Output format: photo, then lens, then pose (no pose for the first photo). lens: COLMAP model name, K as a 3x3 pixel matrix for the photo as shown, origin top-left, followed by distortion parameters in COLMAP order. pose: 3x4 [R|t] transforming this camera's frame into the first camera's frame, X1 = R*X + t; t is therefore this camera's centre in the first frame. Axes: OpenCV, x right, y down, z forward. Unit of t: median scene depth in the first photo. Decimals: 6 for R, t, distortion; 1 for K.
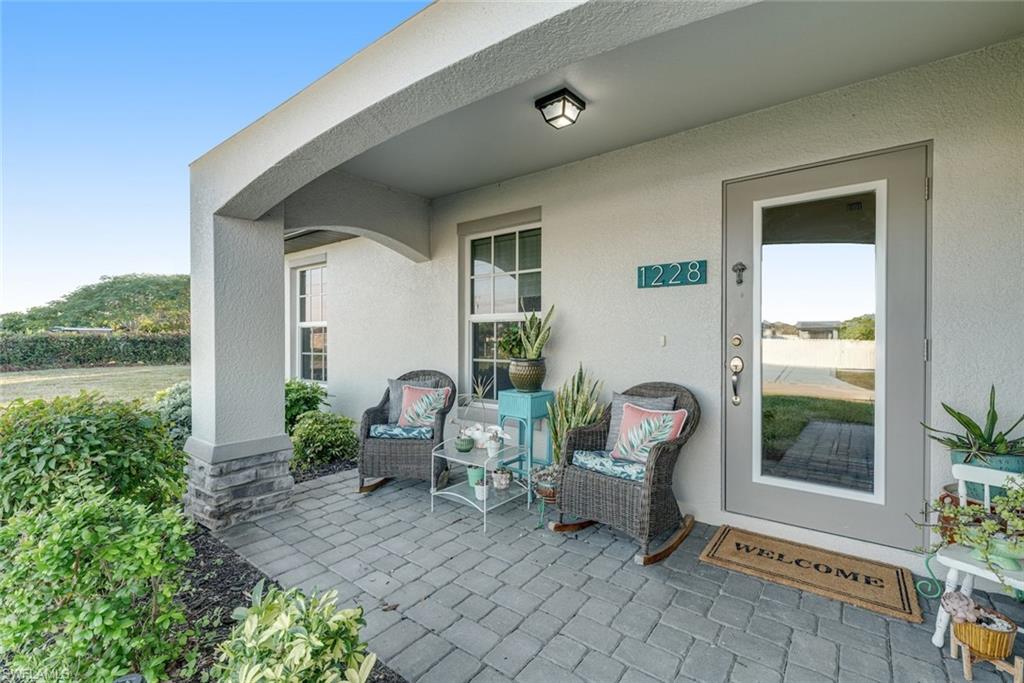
lens RADIAL K [[448.5, 0, 515.7], [0, 448.5, 341.6], [0, 0, 1]] dist [-0.000370, -0.000047]
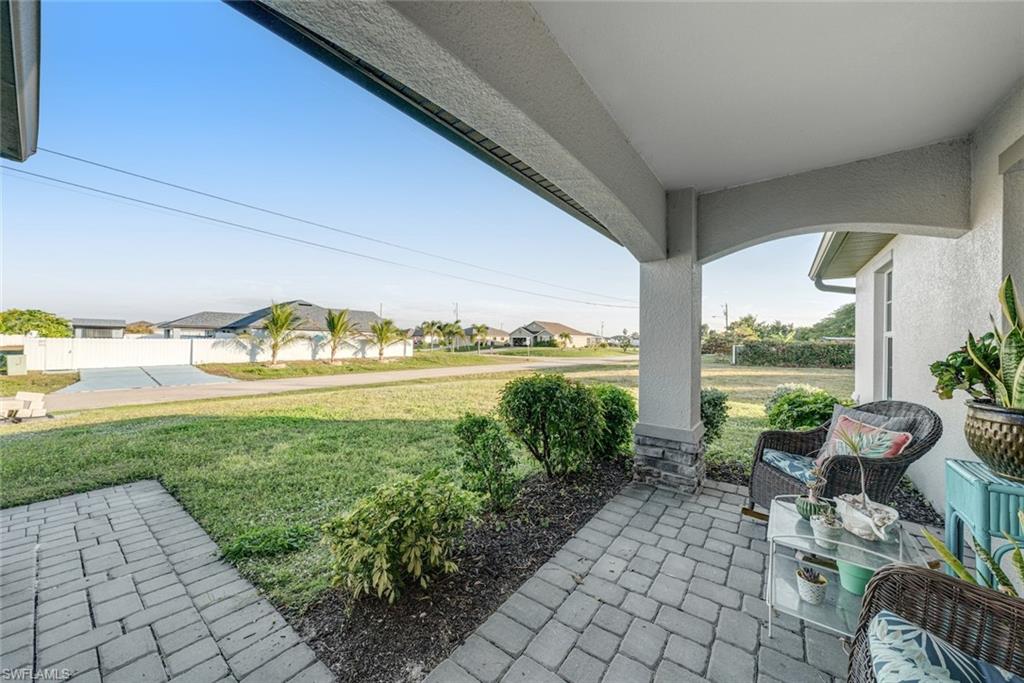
lens RADIAL K [[358.1, 0, 516.9], [0, 358.1, 338.4], [0, 0, 1]] dist [0.000712, -0.000008]
pose [[0.006542, -0.005938, -0.999961, 0.460312], [-0.021047, 0.999760, -0.006074, -0.023028], [0.999757, 0.021086, 0.006416, 0.566783]]
